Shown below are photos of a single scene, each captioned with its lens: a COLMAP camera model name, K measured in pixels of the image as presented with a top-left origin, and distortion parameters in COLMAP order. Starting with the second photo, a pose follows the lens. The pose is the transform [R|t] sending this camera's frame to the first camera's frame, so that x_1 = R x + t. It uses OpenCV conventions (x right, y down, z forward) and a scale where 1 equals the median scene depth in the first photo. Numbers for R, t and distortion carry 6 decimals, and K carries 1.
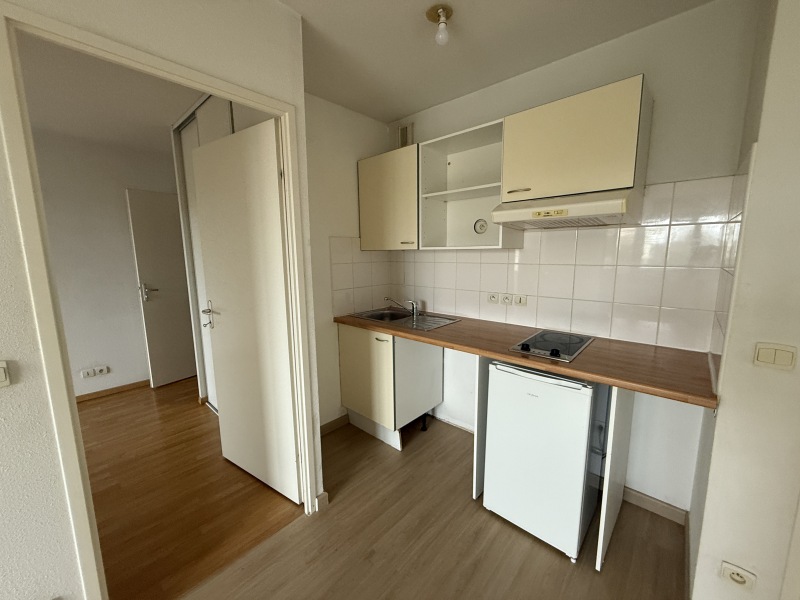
lens RADIAL K [[317.9, 0, 398.3], [0, 317.9, 300.6], [0, 0, 1]] dist [-0.000083, 0.000219]
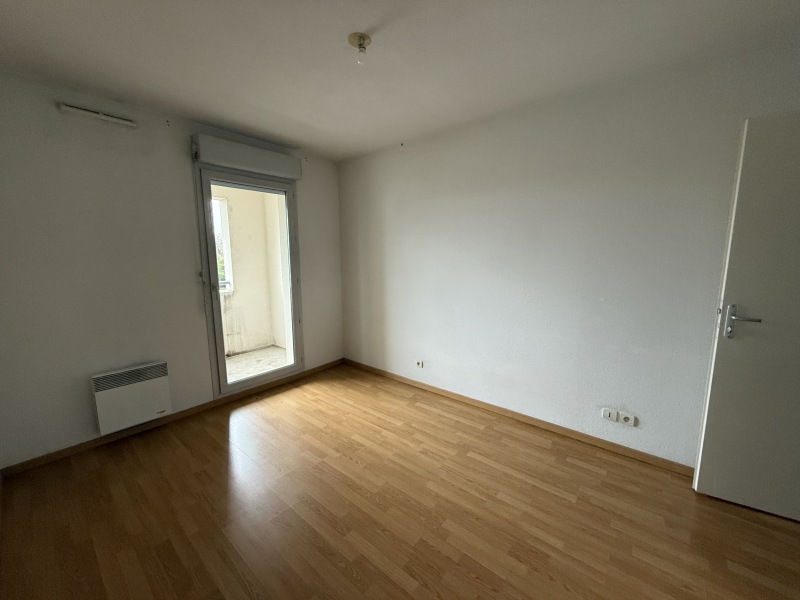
lens RADIAL K [[317.9, 0, 398.3], [0, 317.9, 300.6], [0, 0, 1]] dist [-0.000083, 0.000219]
pose [[0.042868, 0.152213, -0.987418, -0.319742], [-0.141682, 0.979264, 0.144805, -0.058002], [0.988984, 0.133692, 0.063545, 0.438127]]
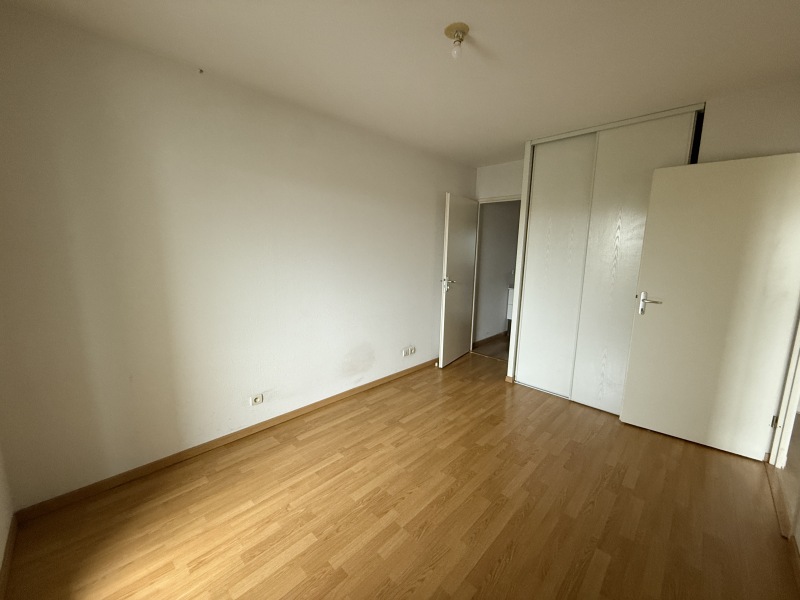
lens RADIAL K [[317.9, 0, 398.3], [0, 317.9, 300.6], [0, 0, 1]] dist [-0.000083, 0.000219]
pose [[0.998997, 0.029674, -0.033544, -0.951775], [-0.029267, 0.999493, 0.012545, 0.027729], [0.033900, -0.011551, 0.999358, -0.144197]]
